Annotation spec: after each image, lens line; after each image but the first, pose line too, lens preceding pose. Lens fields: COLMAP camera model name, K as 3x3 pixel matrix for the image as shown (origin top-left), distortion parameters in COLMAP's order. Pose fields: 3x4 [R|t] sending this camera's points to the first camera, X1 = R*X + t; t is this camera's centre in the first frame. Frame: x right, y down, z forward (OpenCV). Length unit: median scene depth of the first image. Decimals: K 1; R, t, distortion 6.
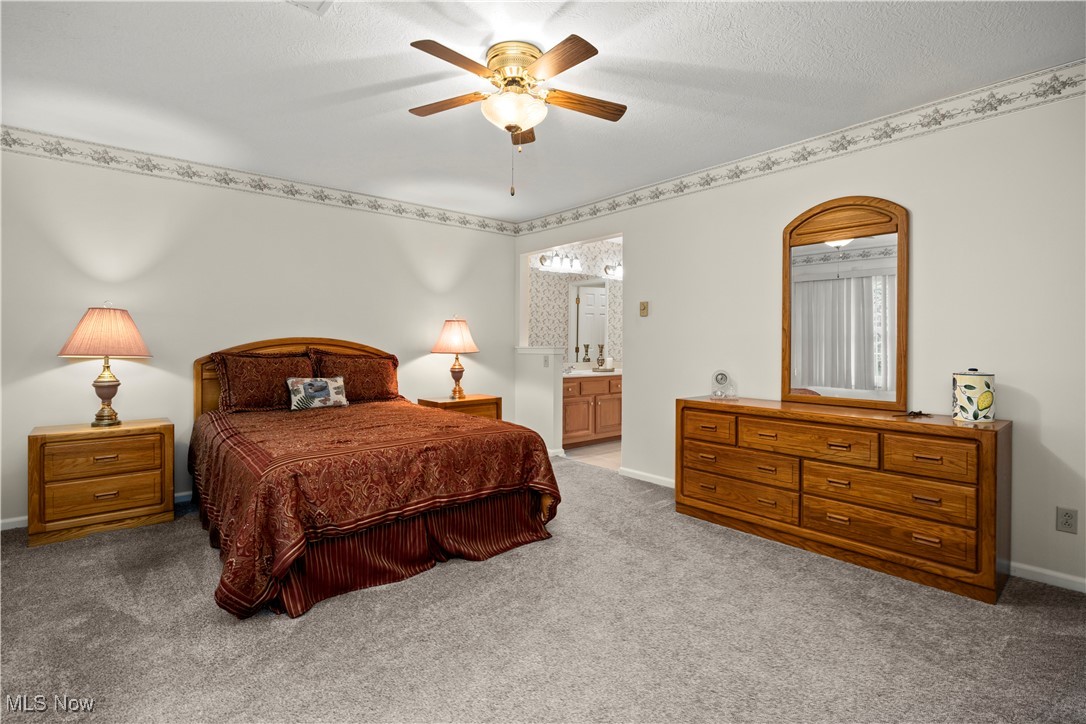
lens RADIAL K [[520.3, 0, 536.5], [0, 520.3, 361.3], [0, 0, 1]] dist [-0.005118, -0.000917]
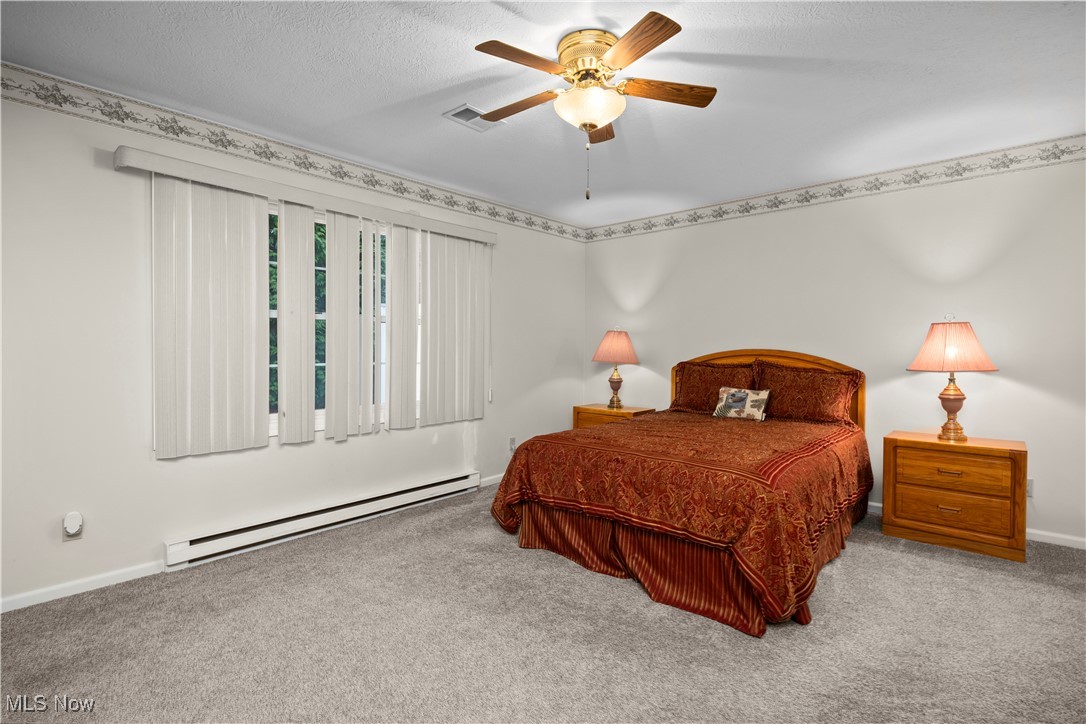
lens RADIAL K [[520.3, 0, 534.8], [0, 520.3, 355.4], [0, 0, 1]] dist [-0.005118, -0.000917]
pose [[0.116966, 0.005017, -0.993123, 0.524578], [-0.043754, 0.999042, -0.000106, -0.015119], [0.992172, 0.043465, 0.117074, 0.477908]]
